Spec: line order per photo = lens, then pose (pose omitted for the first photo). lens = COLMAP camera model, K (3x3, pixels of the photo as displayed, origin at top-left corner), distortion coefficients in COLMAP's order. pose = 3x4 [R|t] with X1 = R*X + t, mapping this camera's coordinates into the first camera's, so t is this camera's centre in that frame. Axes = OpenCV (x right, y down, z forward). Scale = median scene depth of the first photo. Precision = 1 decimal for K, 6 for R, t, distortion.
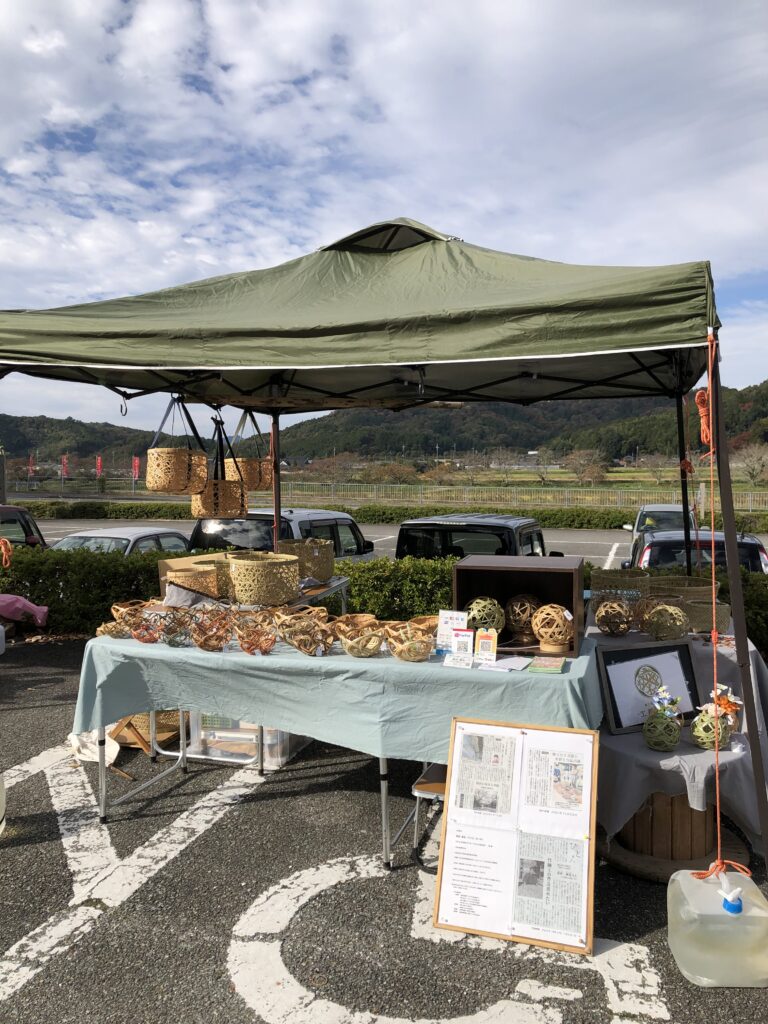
lens RADIAL K [[832.6, 0, 384.0], [0, 832.6, 512.0], [0, 0, 1]] dist [0.032099, -0.019691]
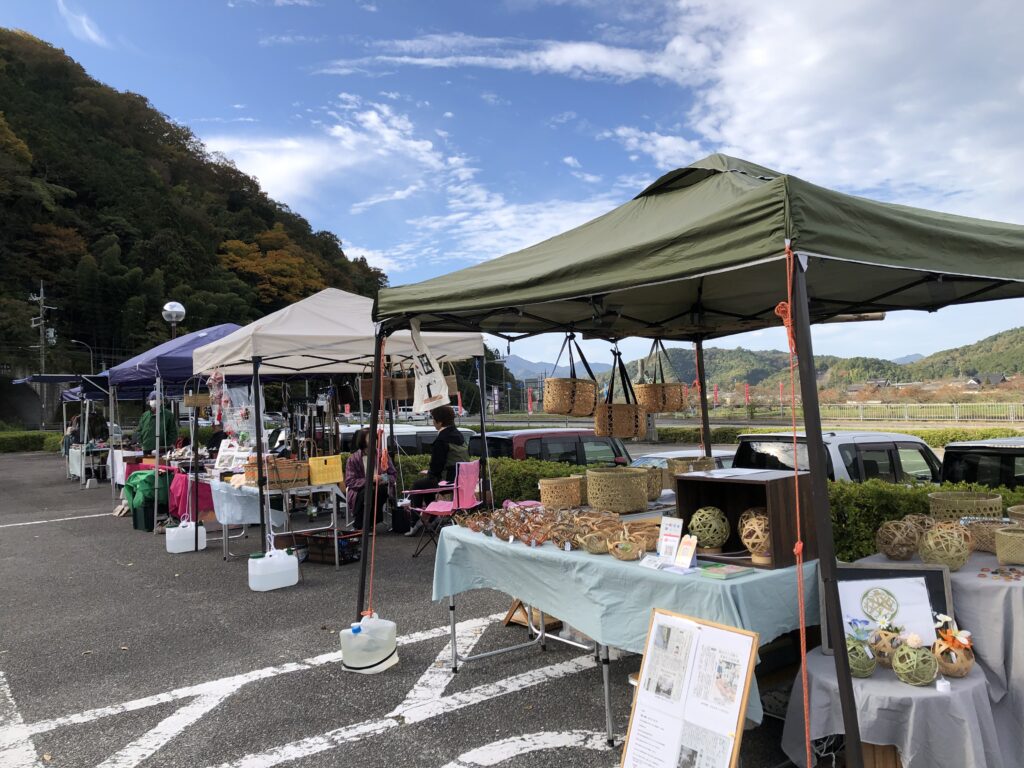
lens RADIAL K [[832.6, 0, 512.0], [0, 832.6, 384.0], [0, 0, 1]] dist [0.032099, -0.019691]
pose [[0.807597, -0.044694, -0.588039, 0.552658], [0.006428, 0.997732, -0.067004, 0.016295], [0.589700, 0.050333, 0.806053, -0.006895]]
